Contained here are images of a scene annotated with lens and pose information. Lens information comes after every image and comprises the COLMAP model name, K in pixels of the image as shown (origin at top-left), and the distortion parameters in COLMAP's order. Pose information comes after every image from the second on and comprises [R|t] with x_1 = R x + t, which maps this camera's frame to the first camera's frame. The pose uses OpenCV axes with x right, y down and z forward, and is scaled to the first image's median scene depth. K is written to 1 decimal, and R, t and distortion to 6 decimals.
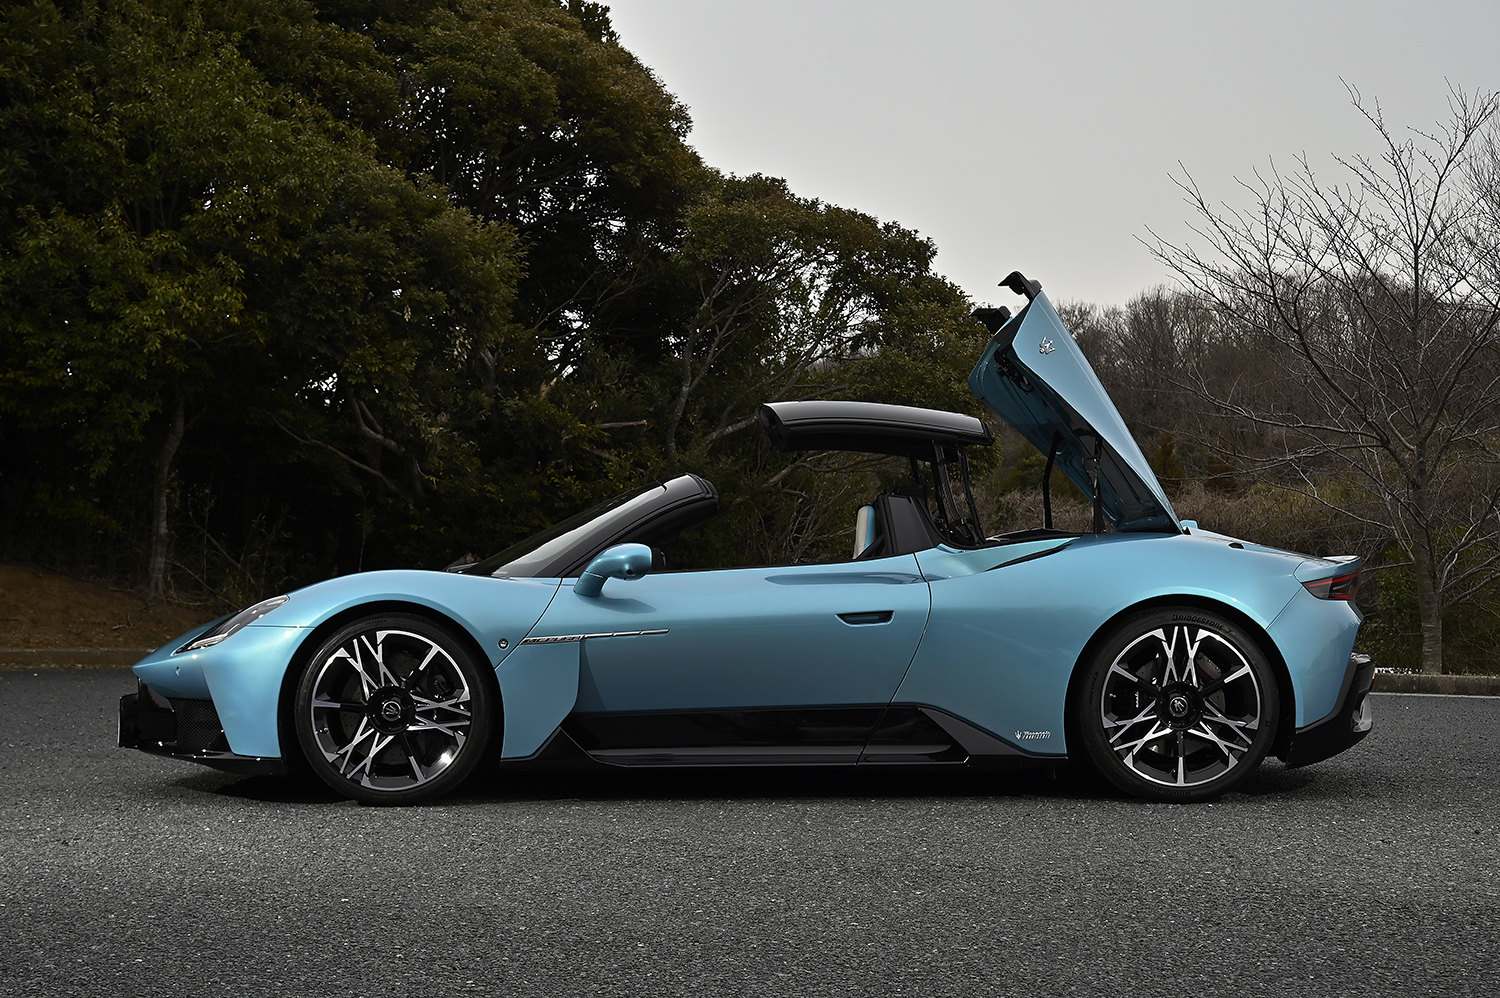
lens RADIAL K [[2626.4, 0, 753.5], [0, 2626.4, 511.6], [0, 0, 1]] dist [-0.076217, 0.000000]
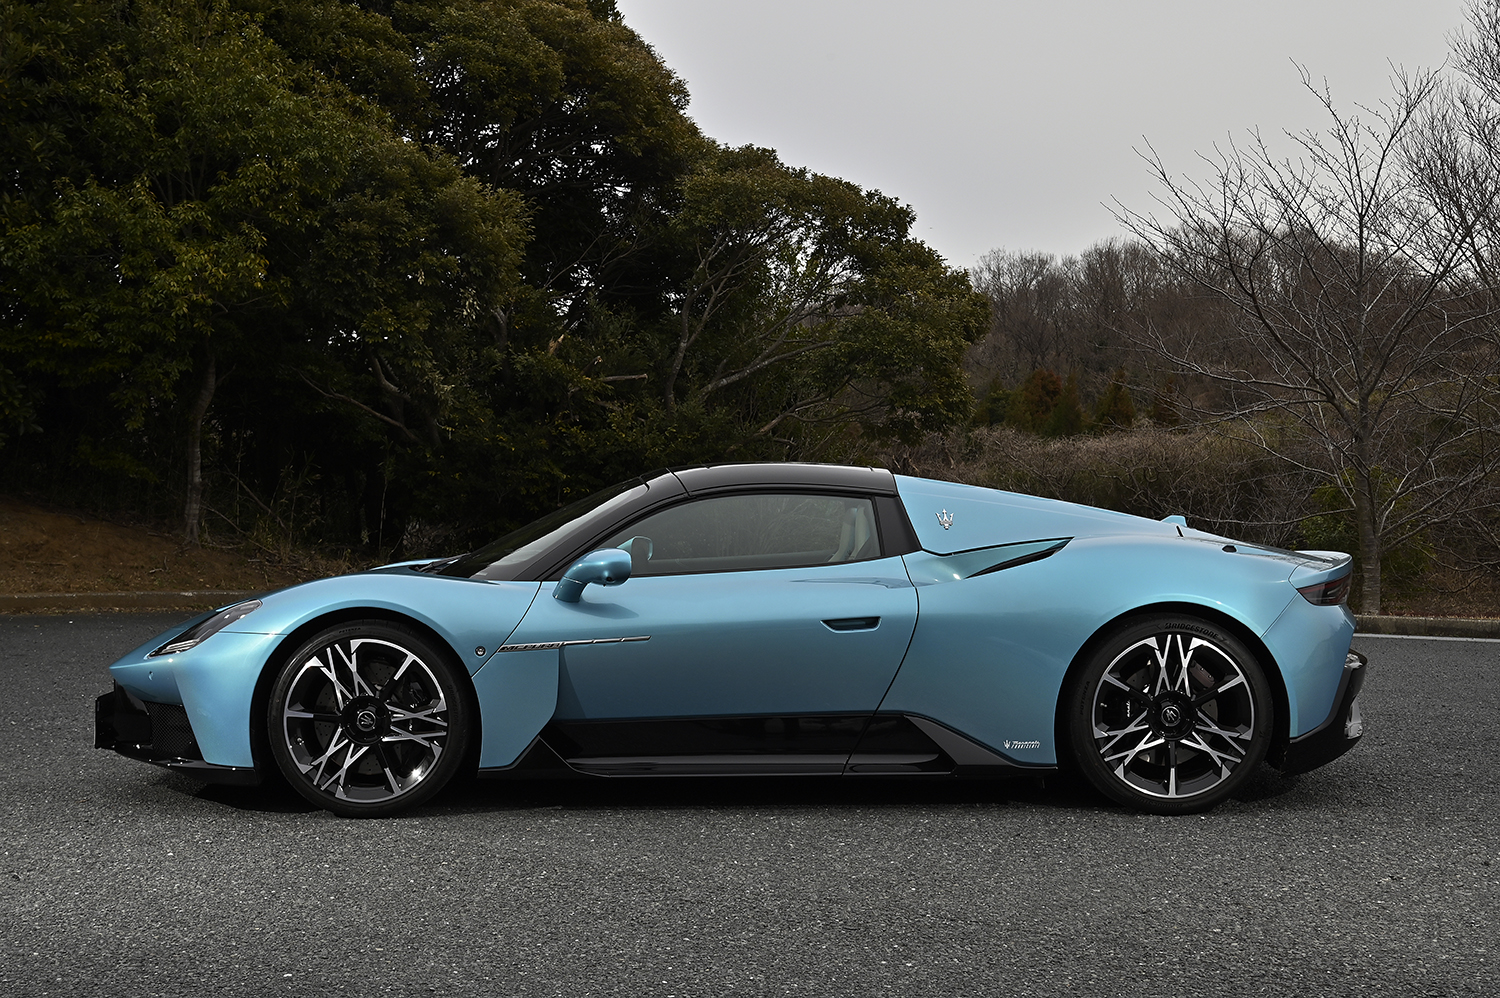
lens RADIAL K [[2153.1, 0, 776.7], [0, 2153.1, 506.3], [0, 0, 1]] dist [-0.078892, 0.000000]
pose [[0.999951, 0.000280, 0.009946, 0.004045], [-0.000763, 0.998820, 0.048557, -0.025071], [-0.009920, -0.048562, 0.998771, 0.119765]]
